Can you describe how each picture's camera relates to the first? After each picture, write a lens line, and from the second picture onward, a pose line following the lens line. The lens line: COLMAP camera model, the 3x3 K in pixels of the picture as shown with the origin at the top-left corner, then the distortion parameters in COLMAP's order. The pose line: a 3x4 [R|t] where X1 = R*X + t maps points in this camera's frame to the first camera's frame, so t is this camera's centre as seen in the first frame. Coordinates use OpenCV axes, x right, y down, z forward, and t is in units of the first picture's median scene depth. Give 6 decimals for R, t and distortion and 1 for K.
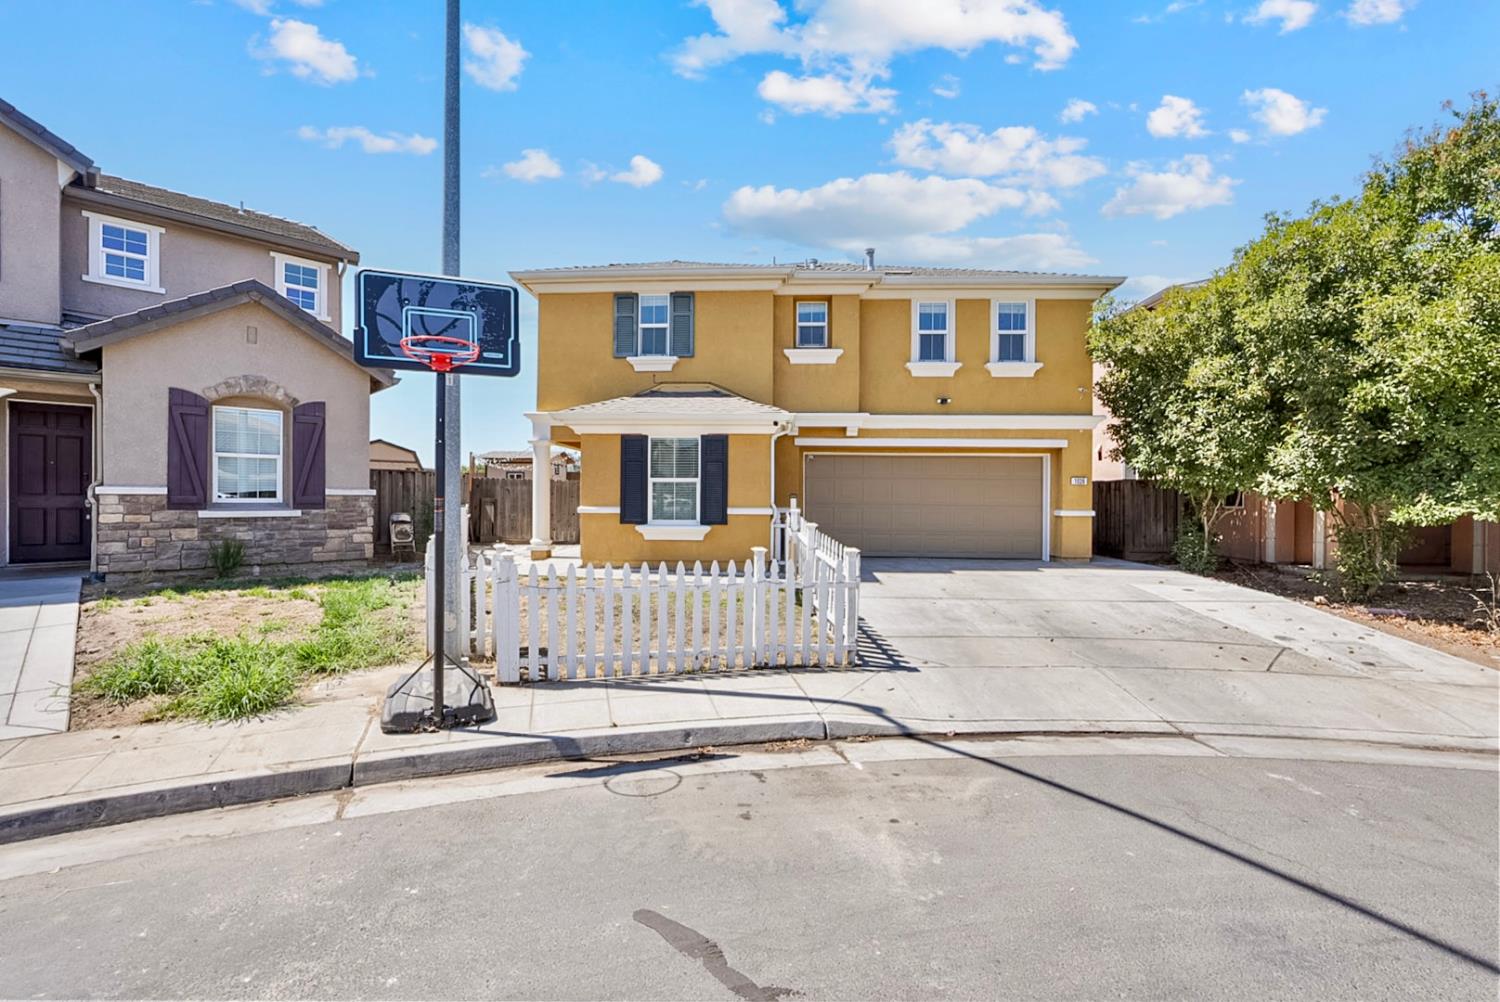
lens RADIAL K [[688.5, 0, 739.5], [0, 688.5, 500.8], [0, 0, 1]] dist [-0.019730, 0.005353]
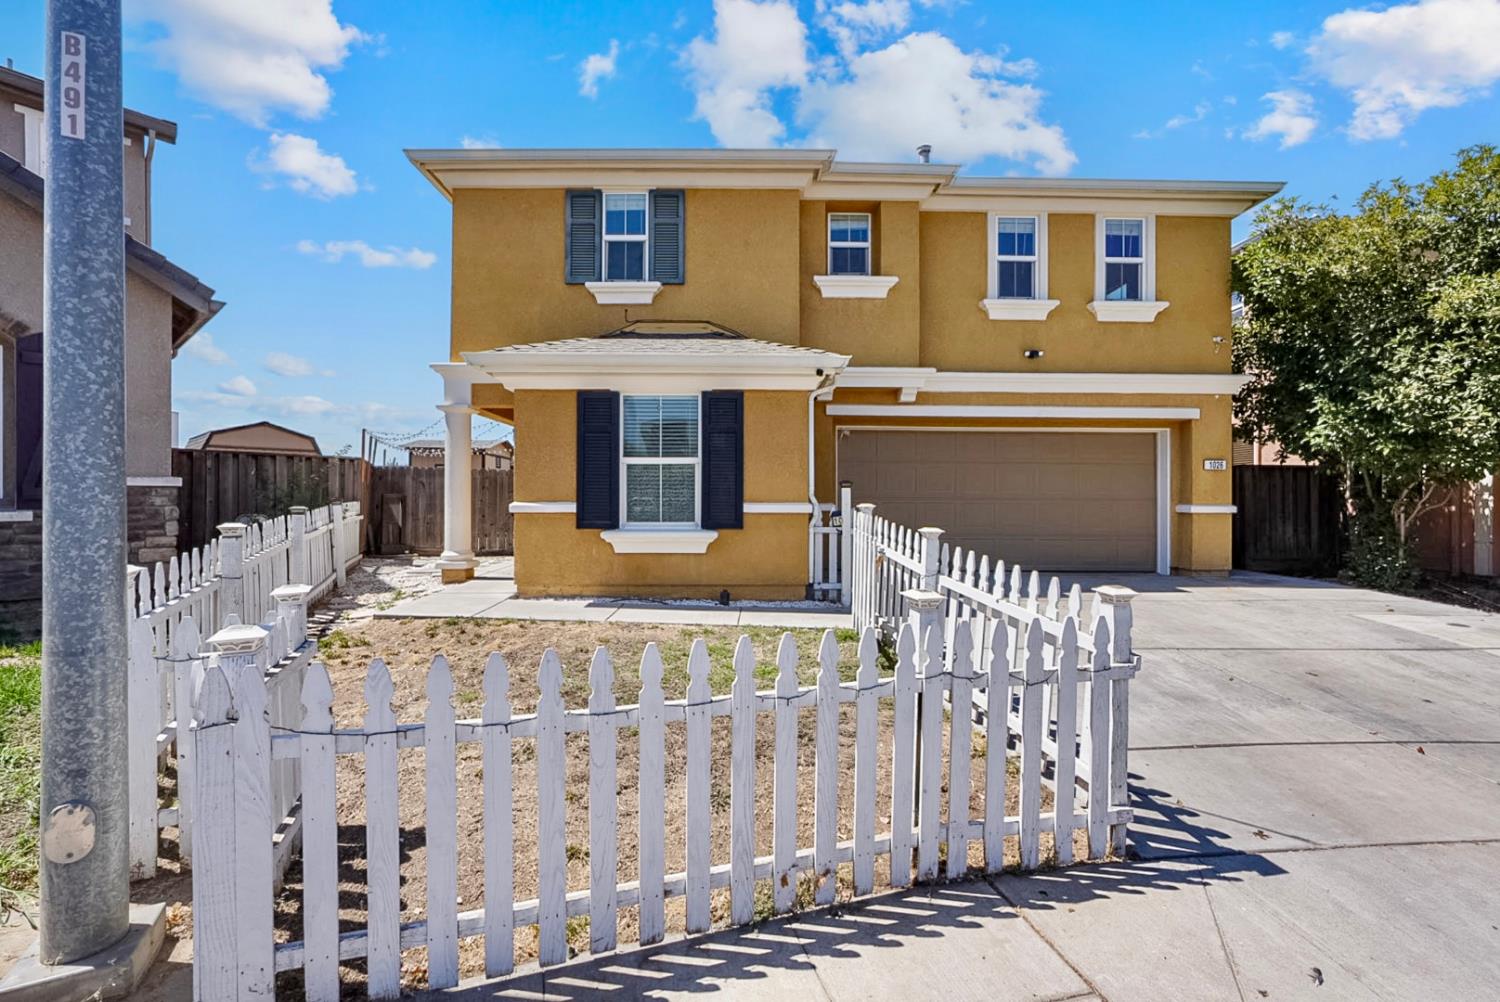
lens RADIAL K [[695.2, 0, 748.1], [0, 695.2, 492.8], [0, 0, 1]] dist [-0.005679, 0.000331]
pose [[0.997117, -0.003619, 0.075790, -0.056095], [0.004447, 0.999932, -0.010767, 0.006702], [-0.075746, 0.011073, 0.997066, 0.306160]]
